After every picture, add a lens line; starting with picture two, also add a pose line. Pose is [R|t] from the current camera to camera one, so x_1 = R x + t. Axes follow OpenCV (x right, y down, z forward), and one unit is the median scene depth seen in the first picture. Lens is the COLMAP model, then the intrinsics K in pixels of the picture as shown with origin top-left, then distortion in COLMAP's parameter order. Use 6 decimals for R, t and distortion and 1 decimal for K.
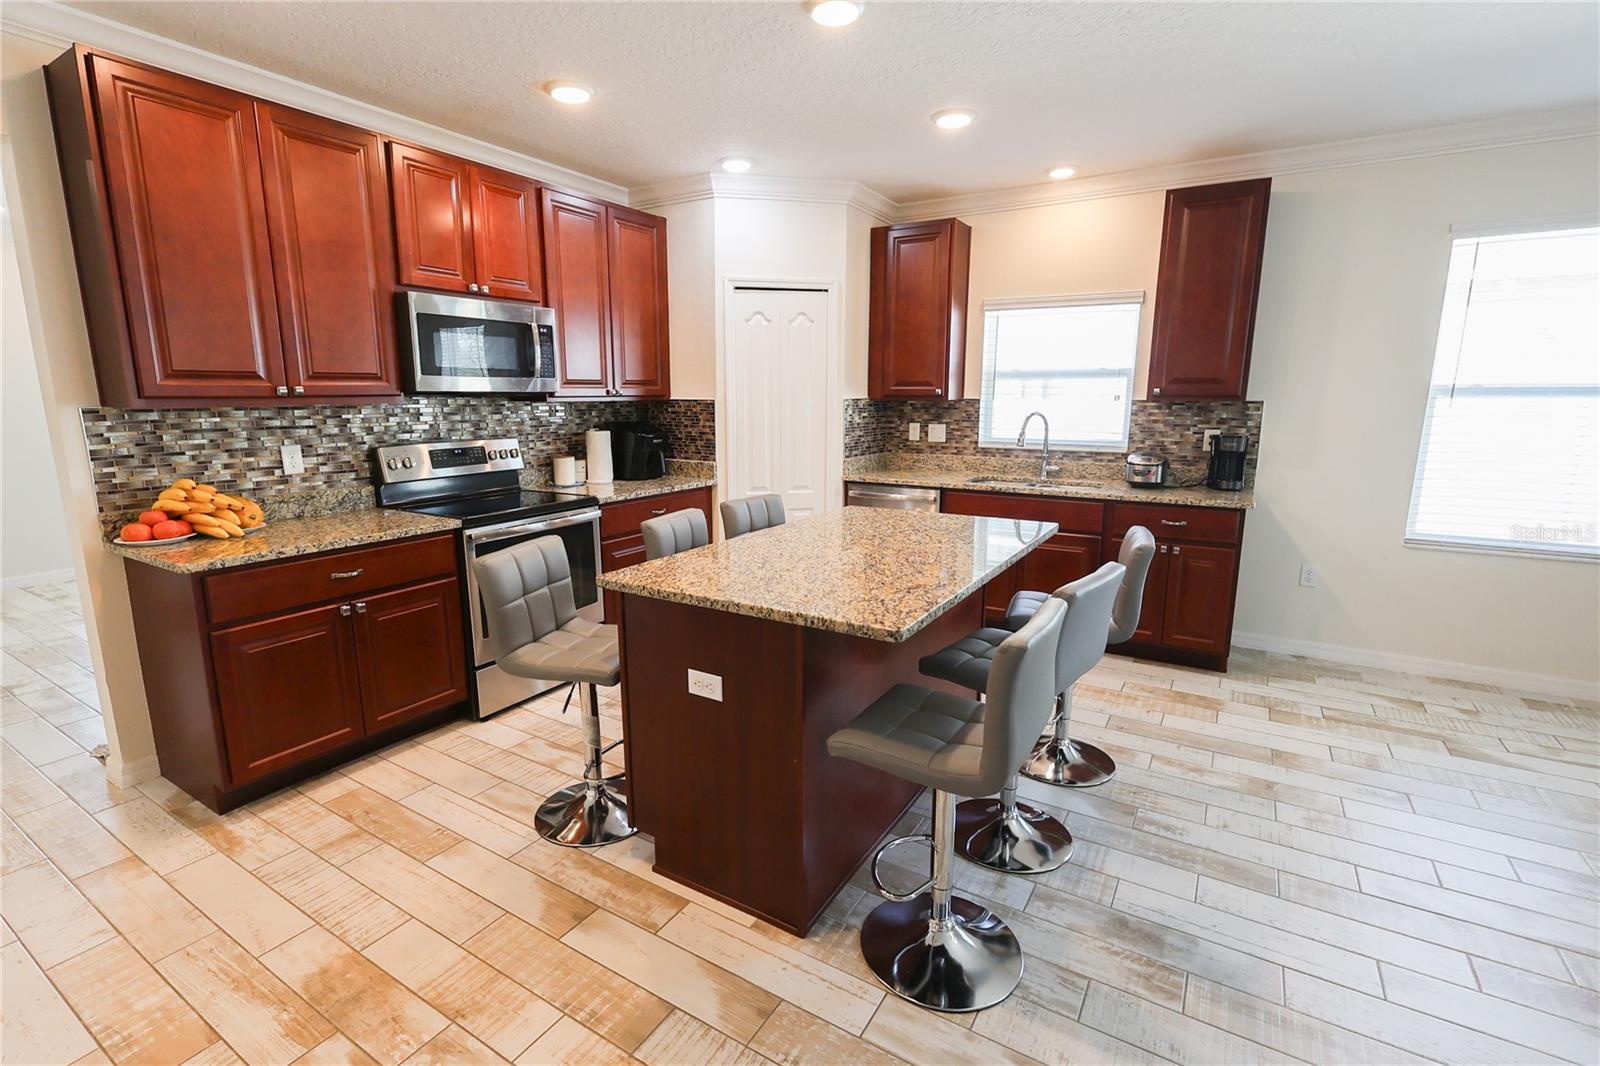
lens RADIAL K [[734.2, 0, 790.4], [0, 734.2, 534.4], [0, 0, 1]] dist [-0.000887, -0.000886]
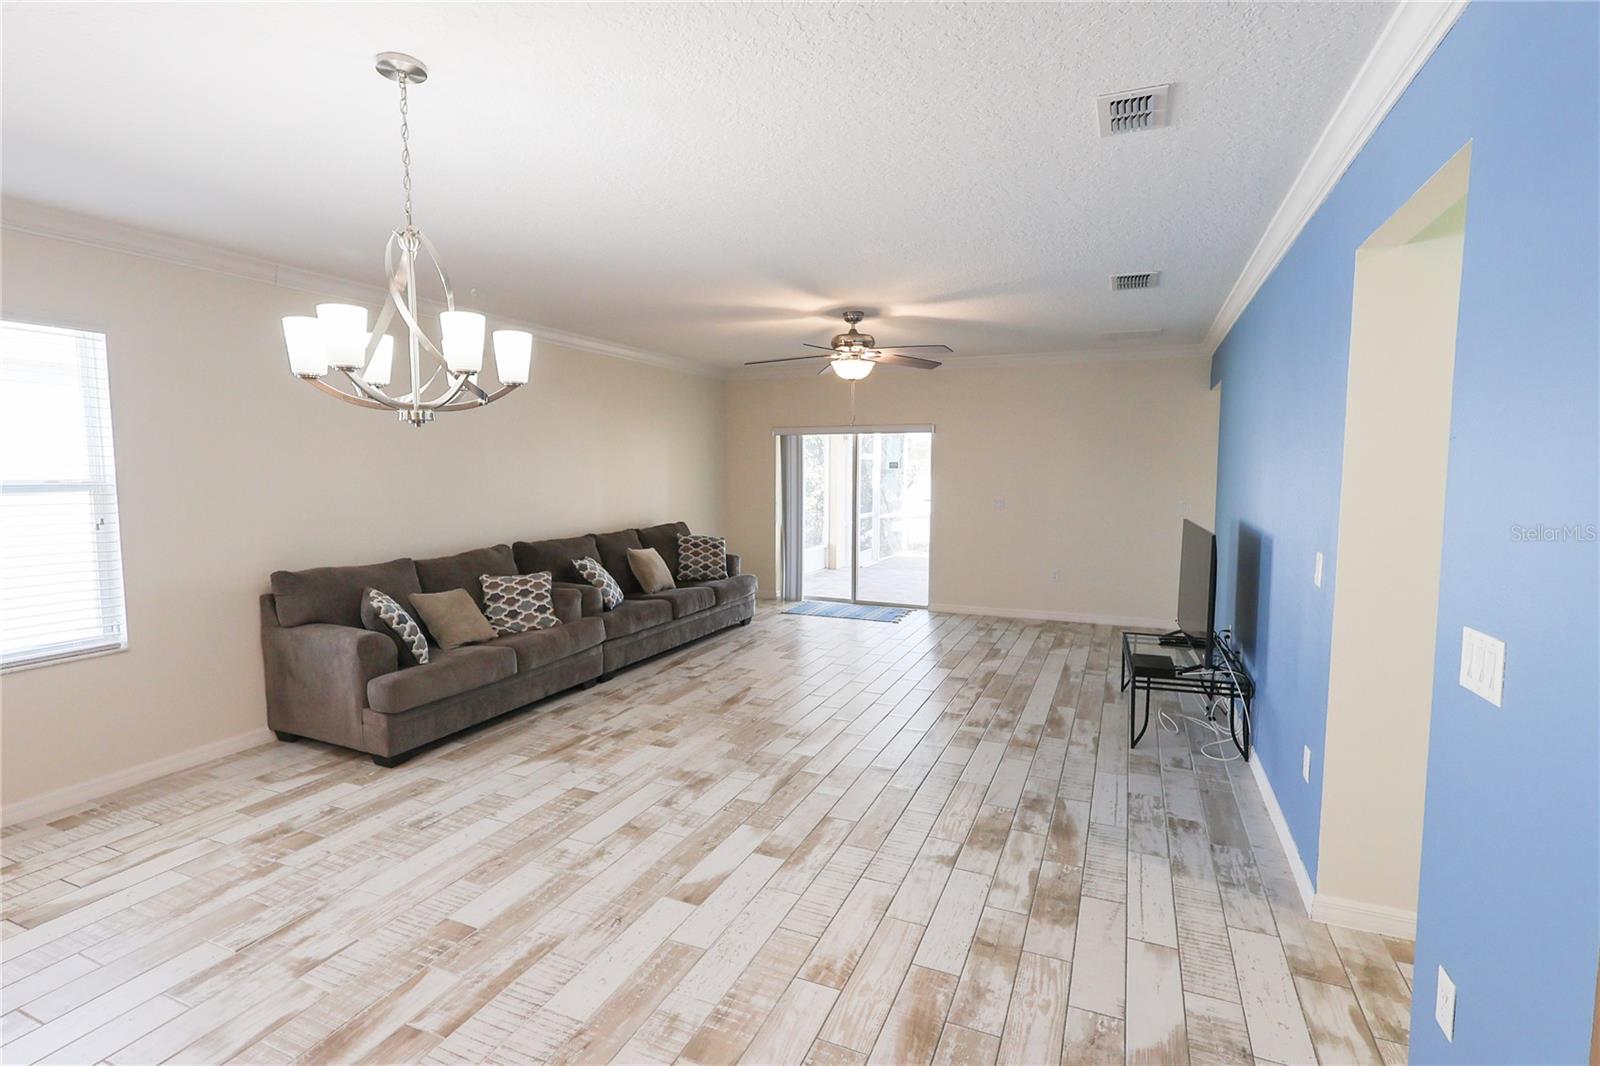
lens RADIAL K [[762.9, 0, 783.5], [0, 762.9, 543.6], [0, 0, 1]] dist [-0.002628, -0.000182]
pose [[-0.131446, -0.100408, 0.986225, -0.020492], [0.189511, 0.973964, 0.124418, -0.062925], [-0.973040, 0.203255, -0.108995, 0.147890]]
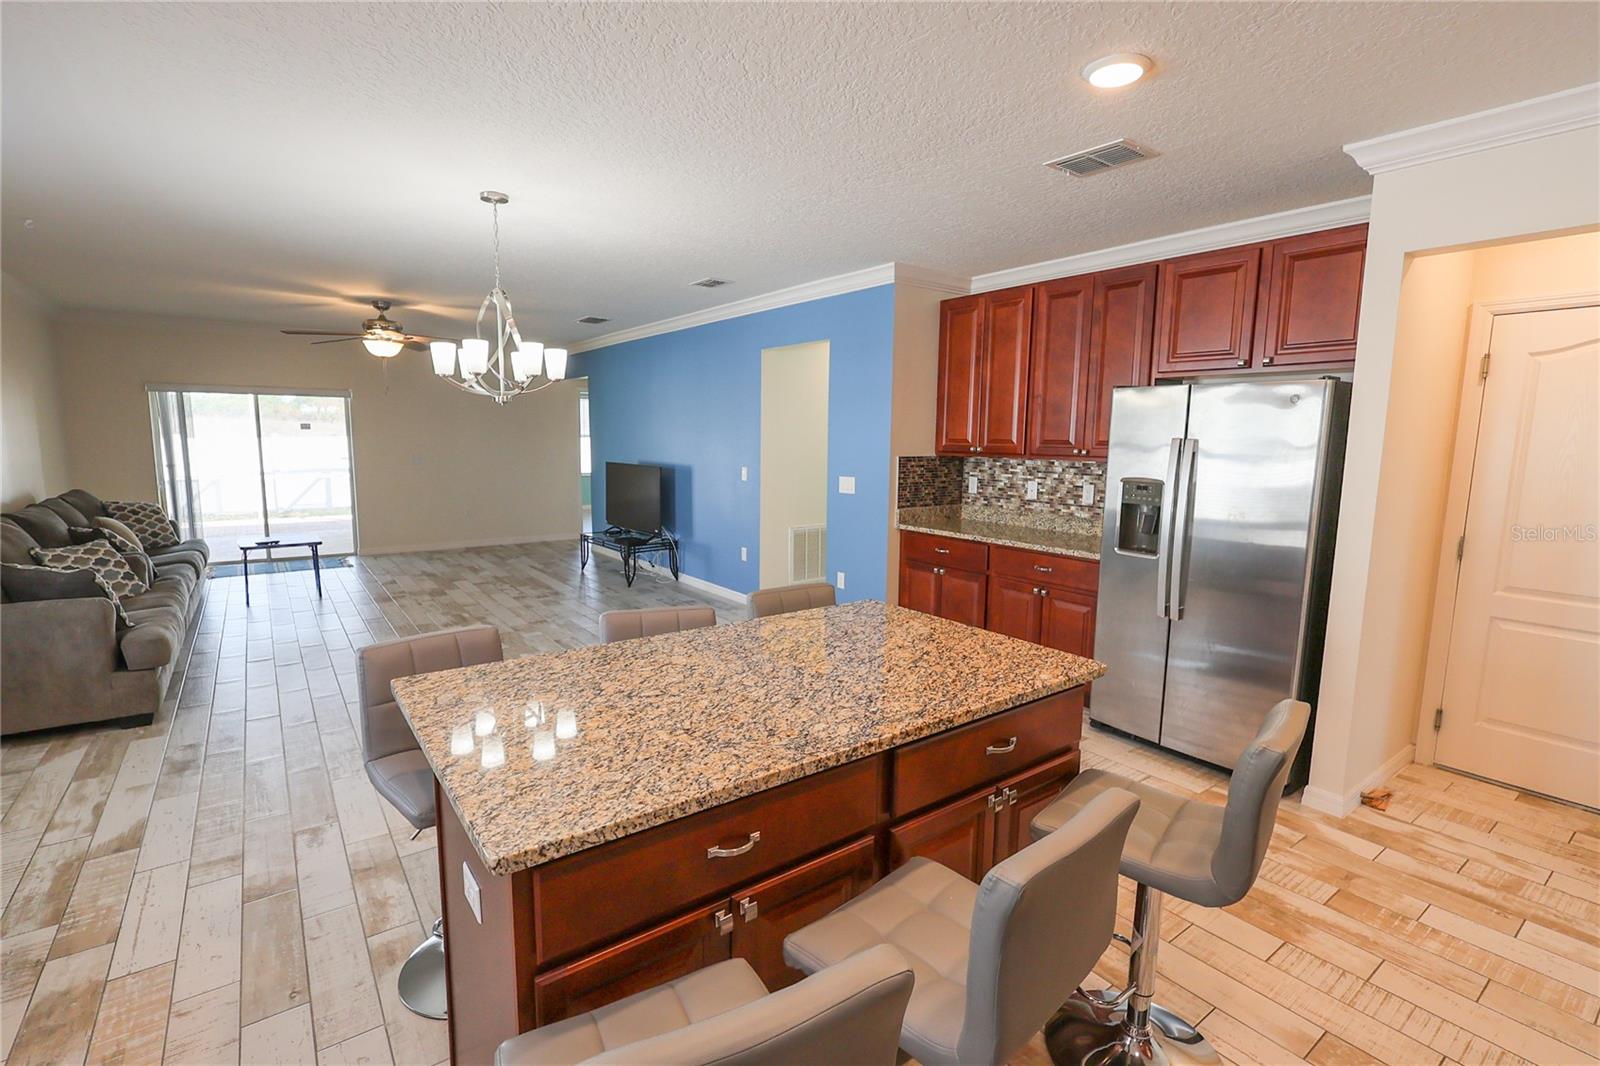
lens RADIAL K [[734.2, 0, 800.0], [0, 734.2, 529.1], [0, 0, 1]] dist [-0.000887, -0.000886]
pose [[-0.926981, -0.057840, 0.370623, -0.151700], [0.061326, 0.951378, 0.301859, -0.263562], [-0.370062, 0.302546, -0.878362, 1.211822]]
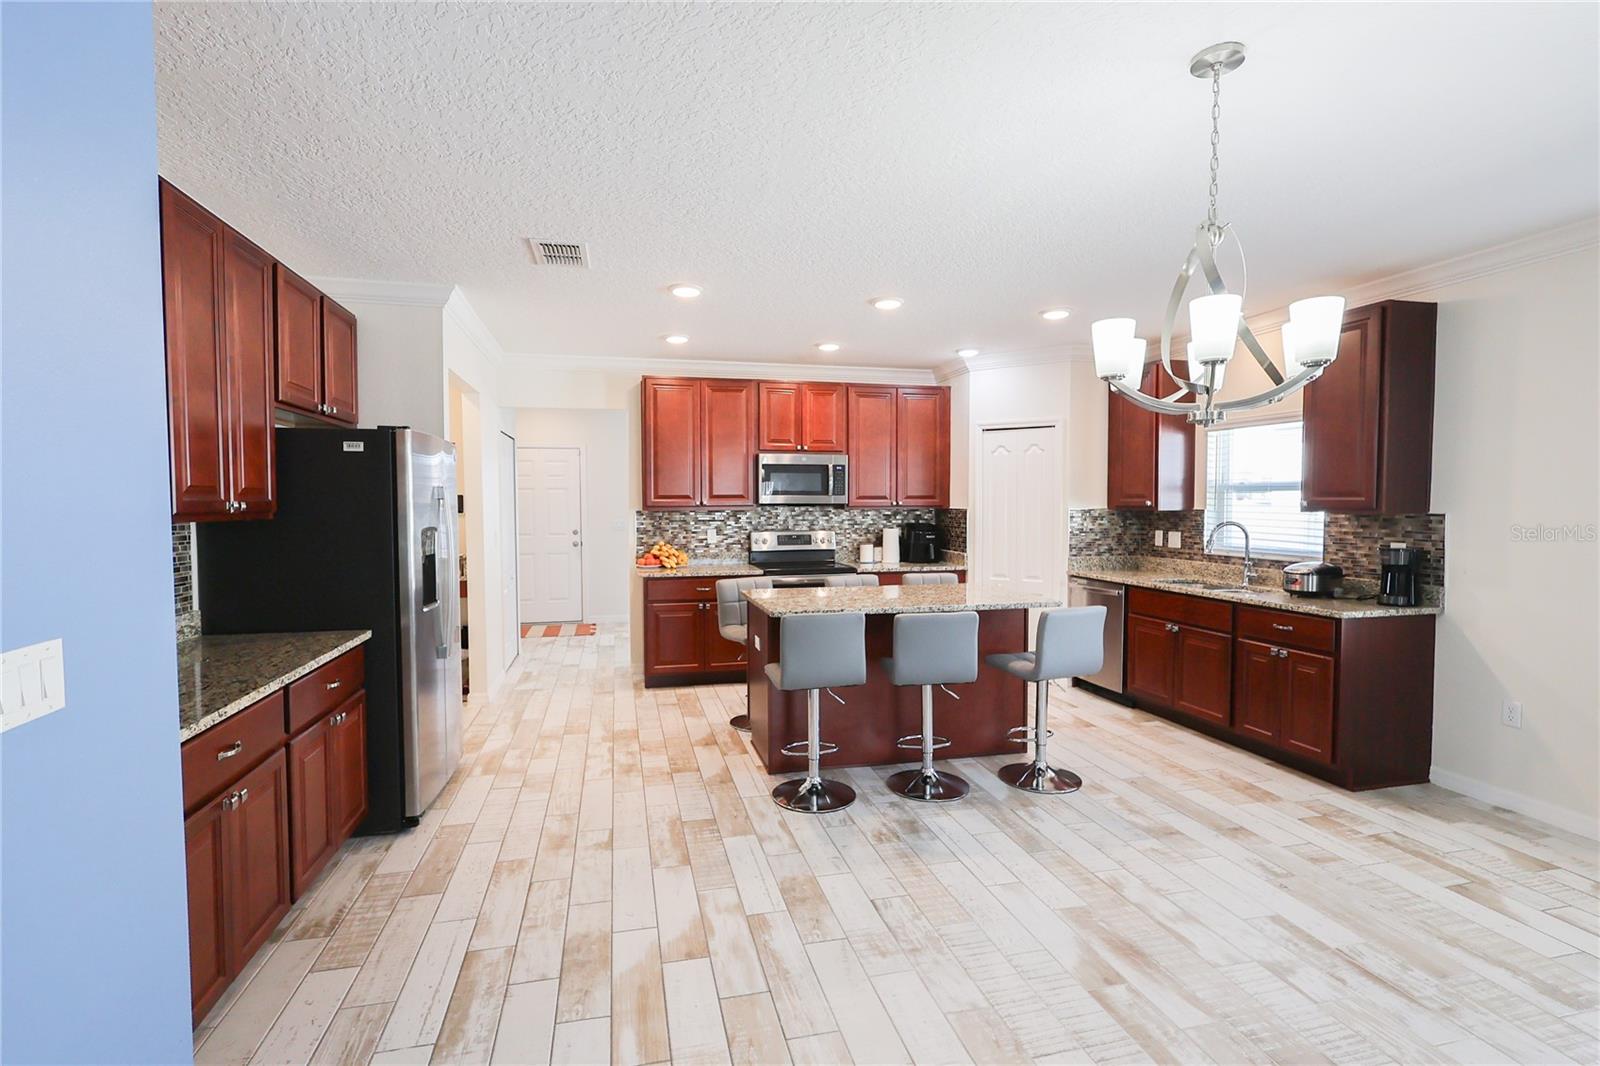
lens RADIAL K [[734.2, 0, 782.5], [0, 734.2, 534.9], [0, 0, 1]] dist [-0.000887, -0.000886]
pose [[0.705775, 0.031158, -0.707750, 0.837947], [-0.132898, 0.987119, -0.089070, 0.046880], [0.695859, 0.156922, 0.700825, -0.276830]]
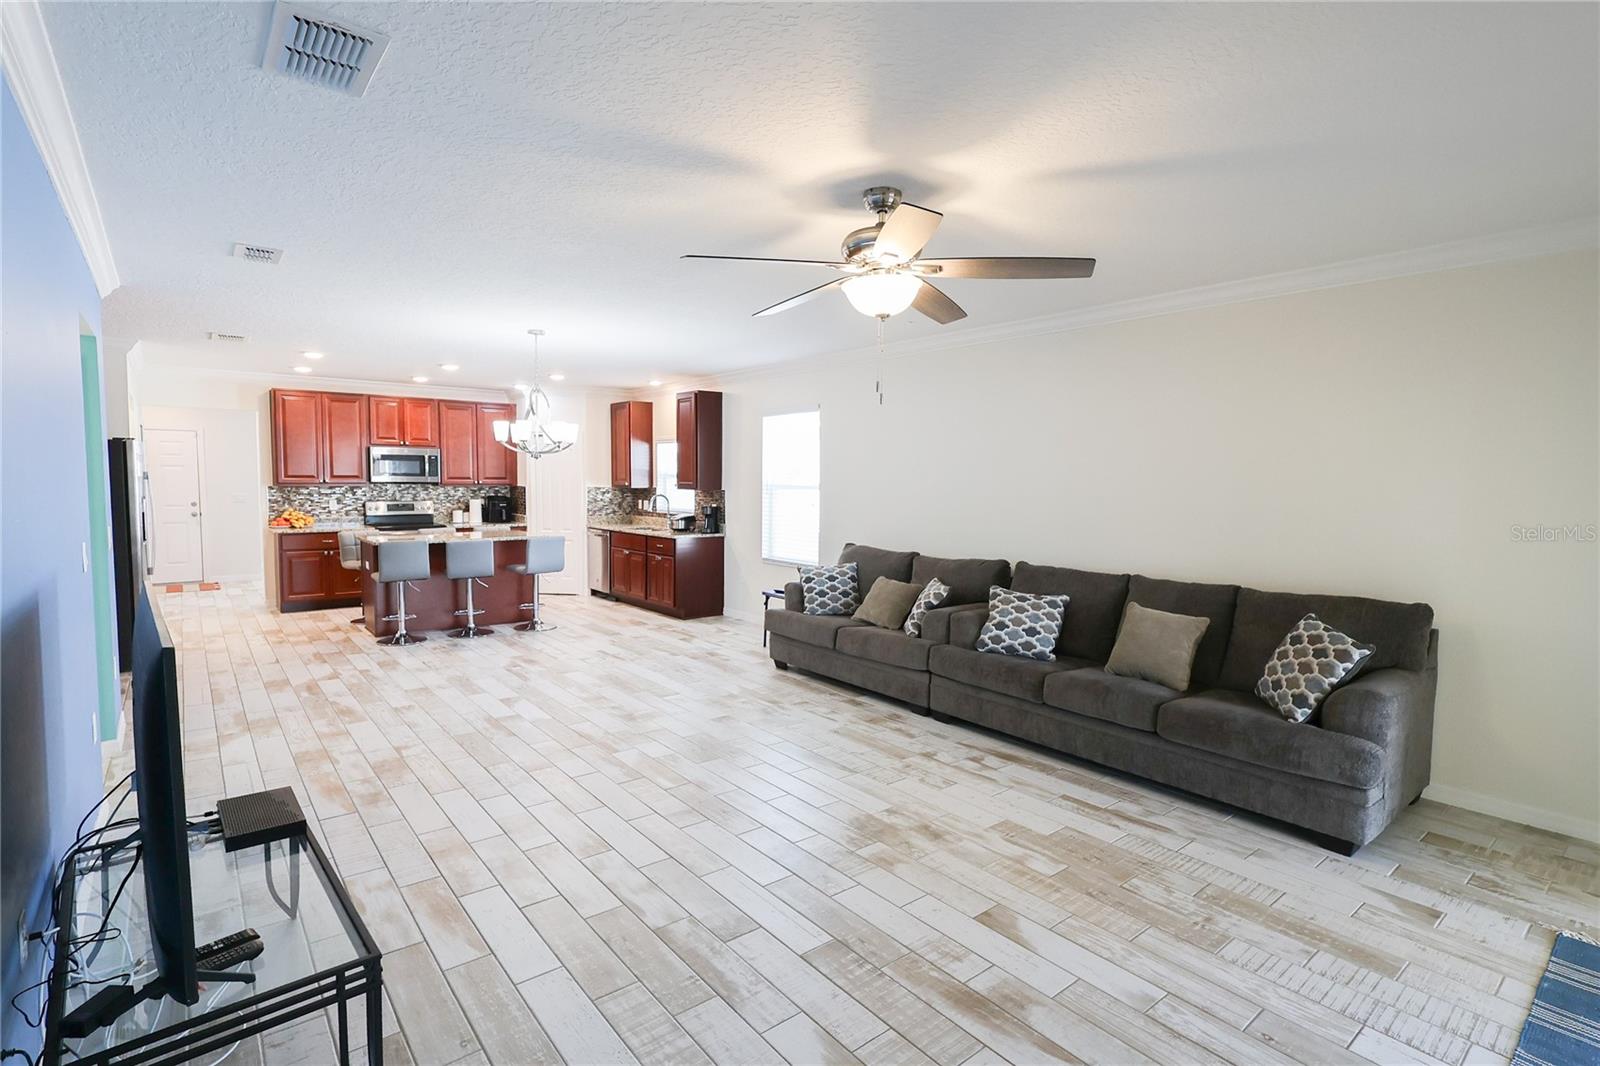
lens RADIAL K [[762.9, 0, 790.2], [0, 762.9, 533.3], [0, 0, 1]] dist [-0.002628, -0.000182]
pose [[0.943260, 0.033622, -0.330349, 1.787441], [-0.073403, 0.991362, -0.108692, 0.179267], [0.323841, 0.126773, 0.937580, -1.066762]]
